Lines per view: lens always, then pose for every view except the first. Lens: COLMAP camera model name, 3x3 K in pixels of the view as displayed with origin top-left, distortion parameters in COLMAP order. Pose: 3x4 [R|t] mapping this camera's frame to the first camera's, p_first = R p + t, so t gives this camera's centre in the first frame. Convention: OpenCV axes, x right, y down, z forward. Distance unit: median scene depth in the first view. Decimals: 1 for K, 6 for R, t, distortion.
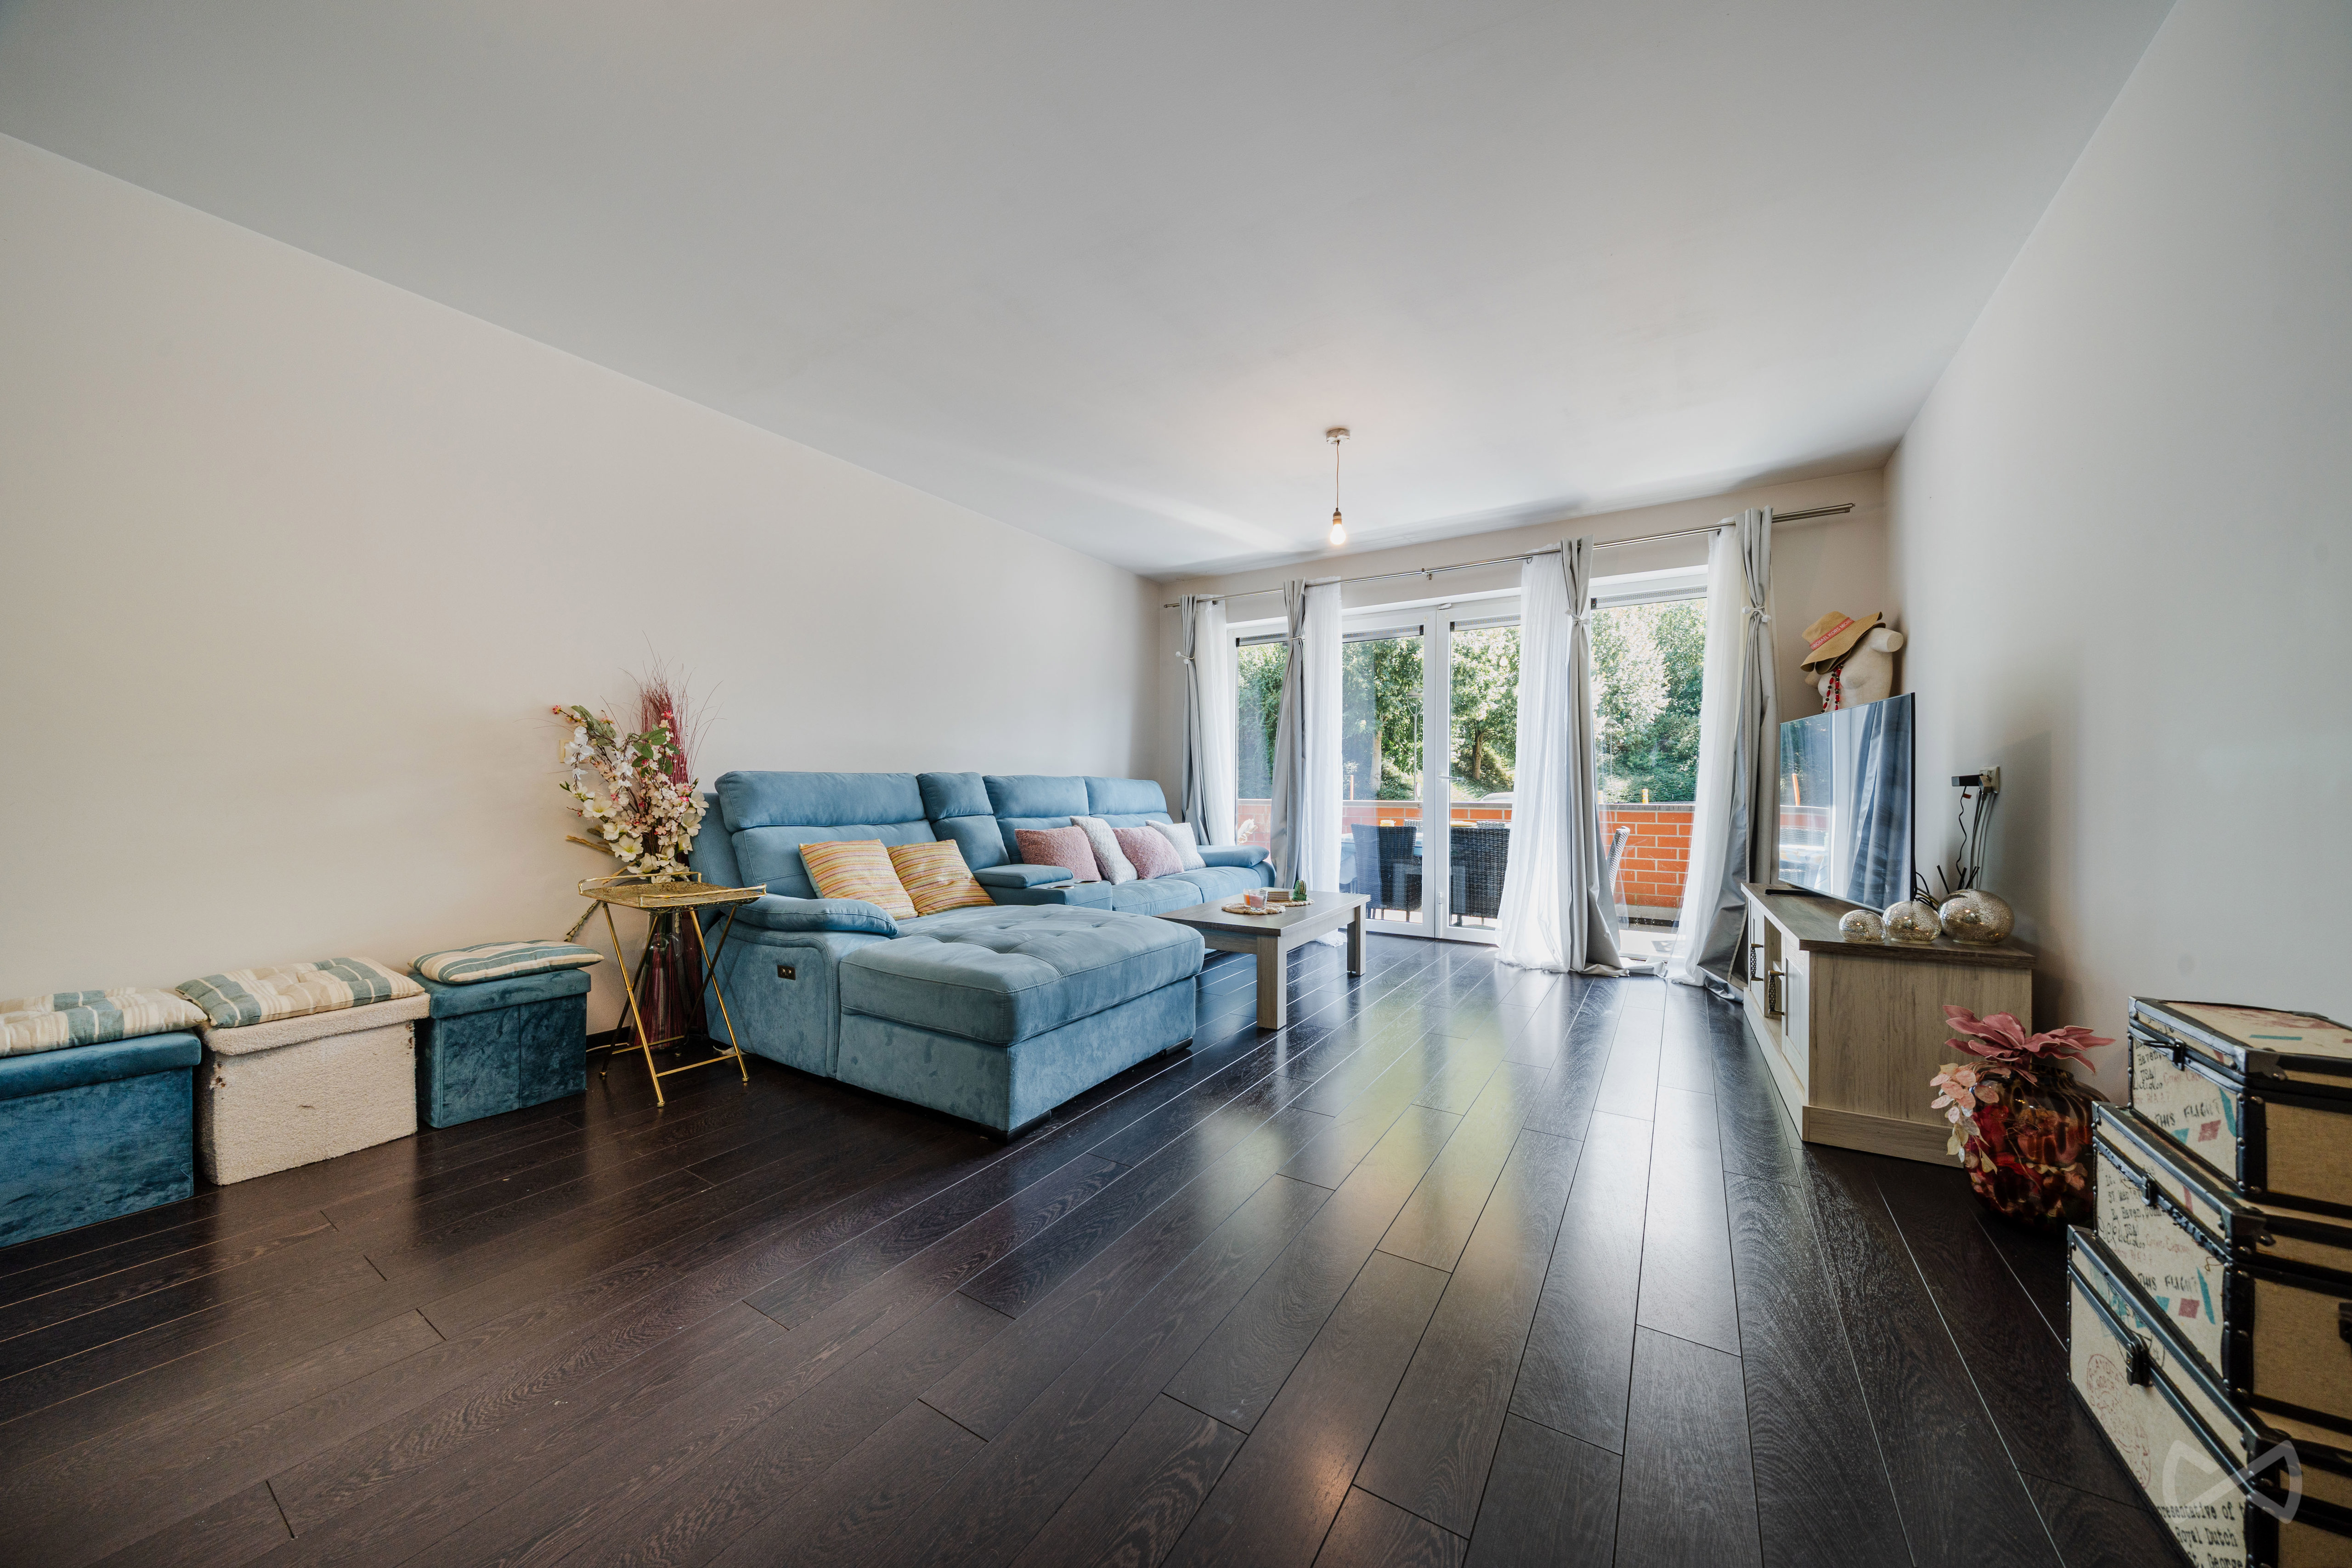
lens RADIAL K [[811.9, 0, 1177.0], [0, 811.9, 792.0], [0, 0, 1]] dist [-0.000618, -0.000272]
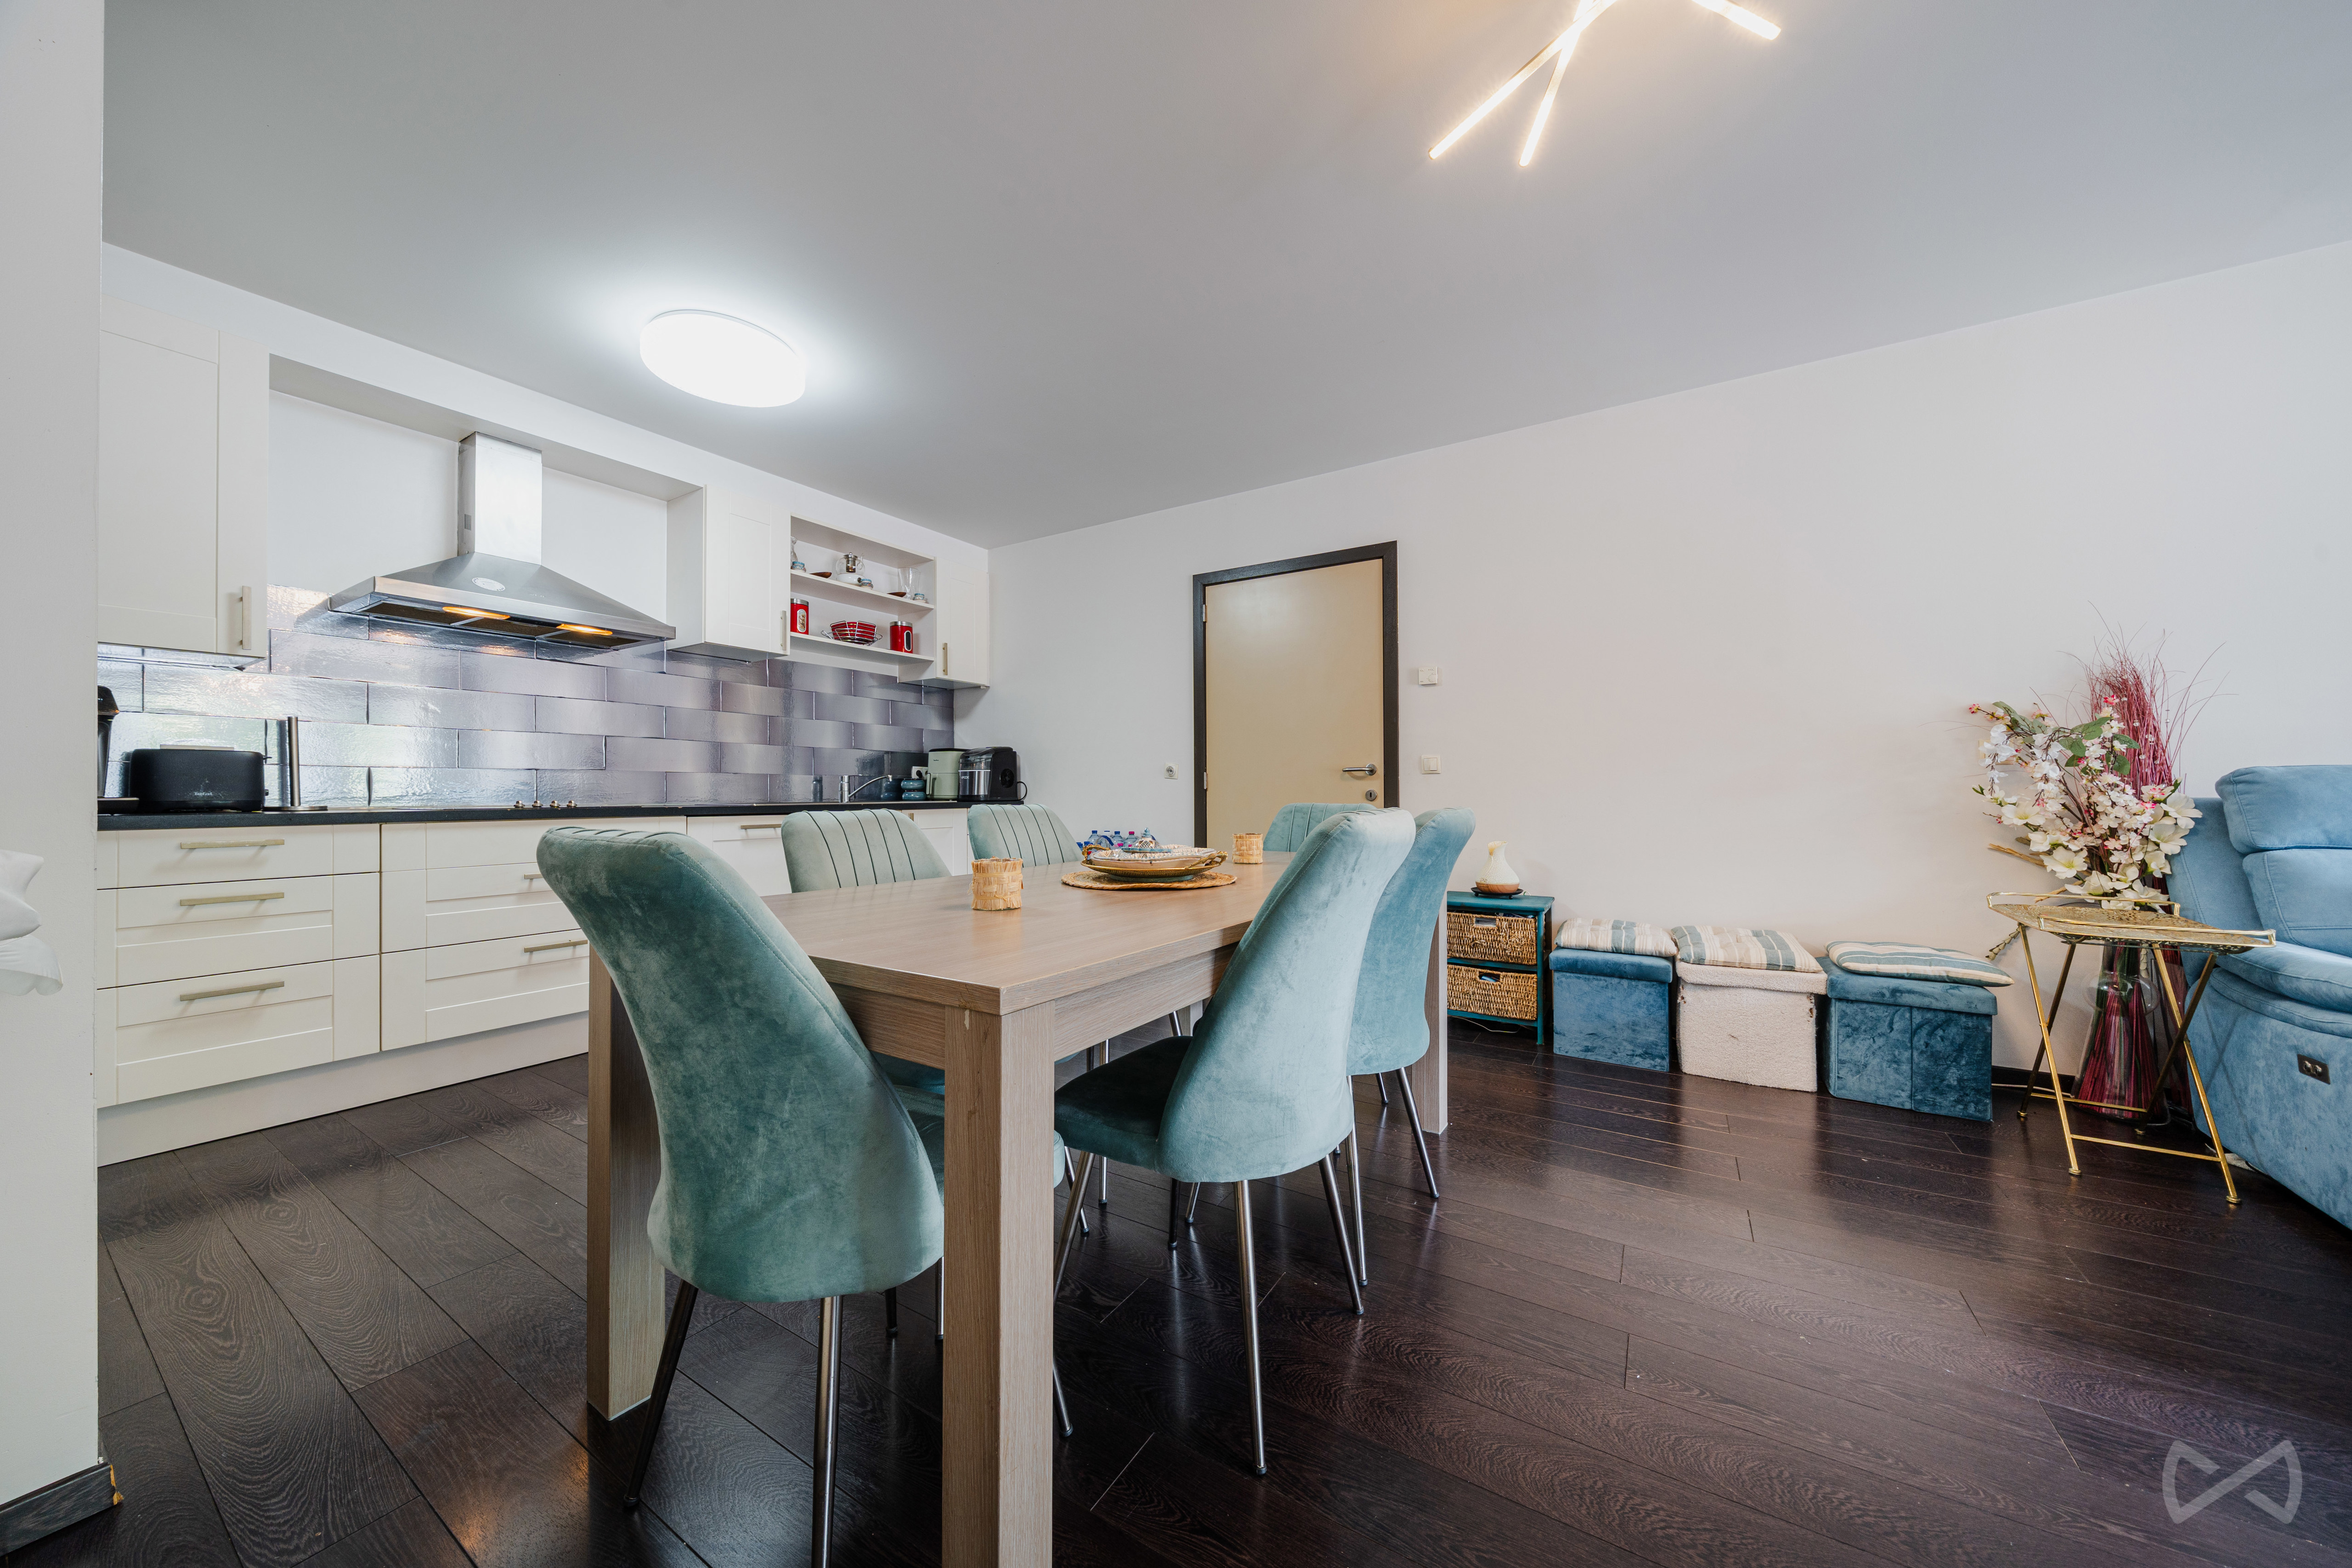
lens RADIAL K [[816.7, 0, 1119.0], [0, 816.7, 787.4], [0, 0, 1]] dist [-0.001647, -0.000064]
pose [[-0.044652, -0.008430, -0.998967, 0.230535], [0.002149, 0.999961, -0.008535, -0.004494], [0.999000, -0.002528, -0.044633, 0.054220]]
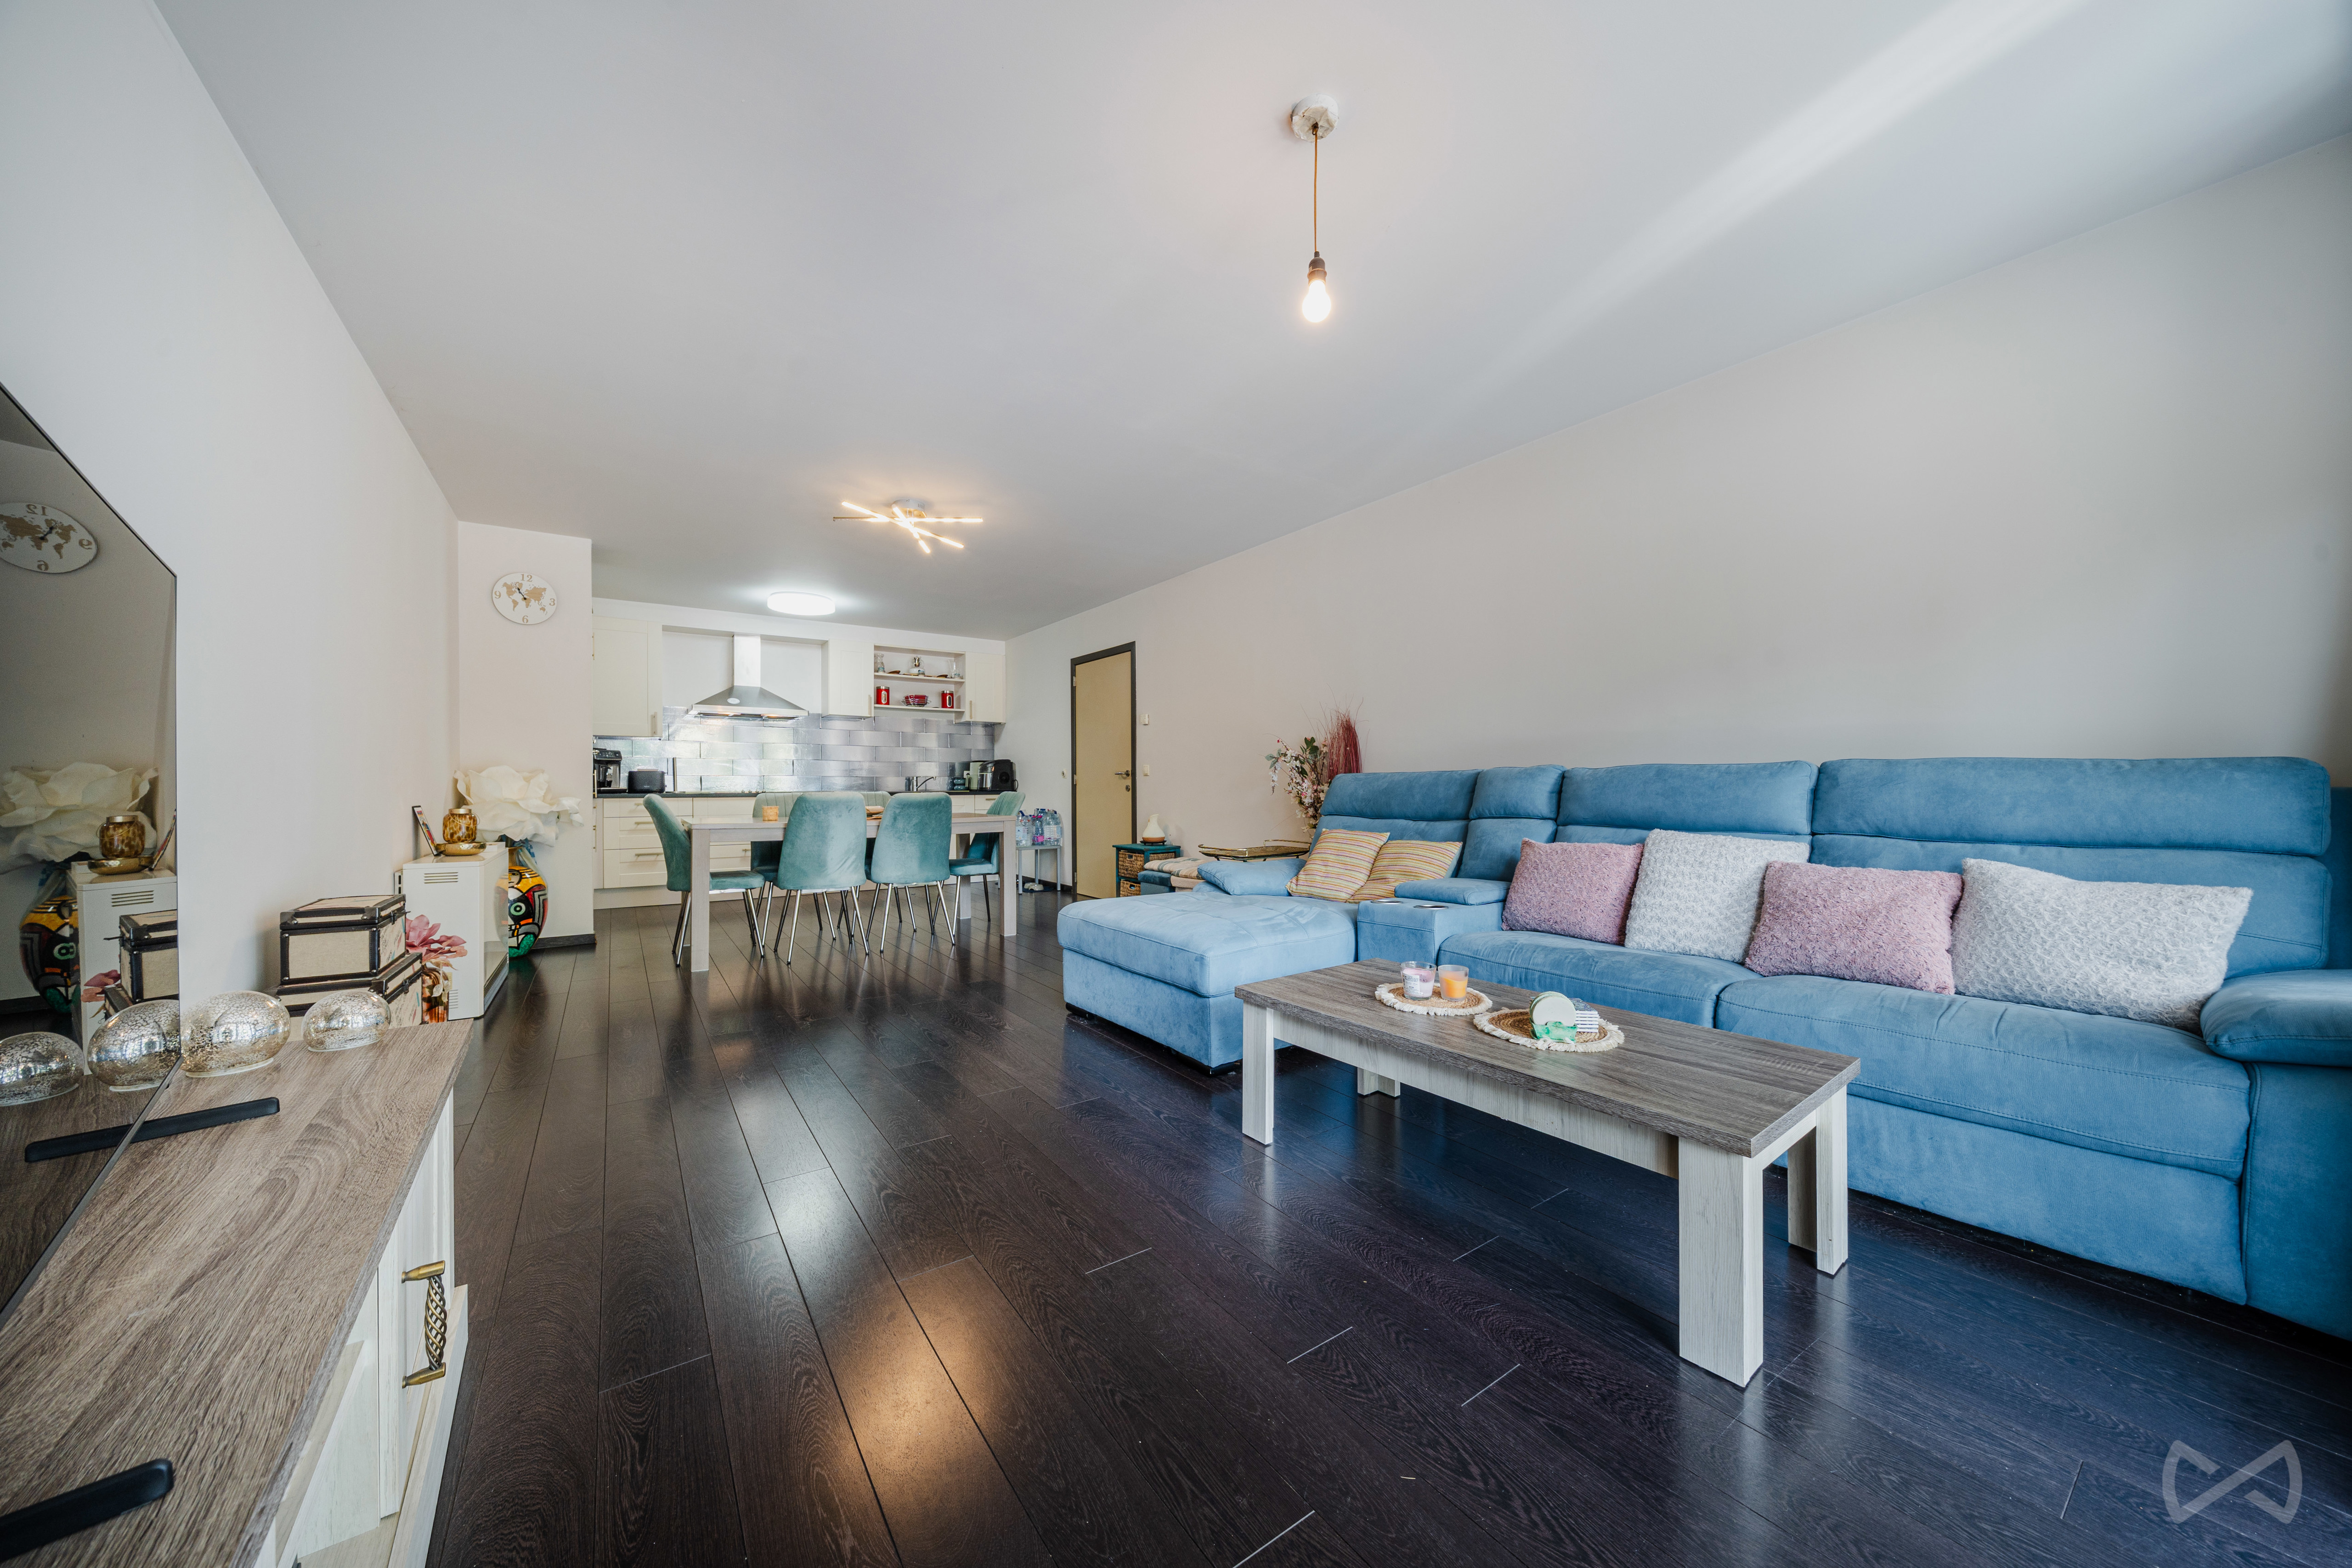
lens RADIAL K [[816.7, 0, 1119.0], [0, 816.7, 787.4], [0, 0, 1]] dist [-0.001647, -0.000064]
pose [[-0.451034, 0.001190, -0.892506, 1.033429], [0.000716, 0.999999, 0.000972, -0.005767], [0.892507, -0.000201, -0.451034, 1.569009]]
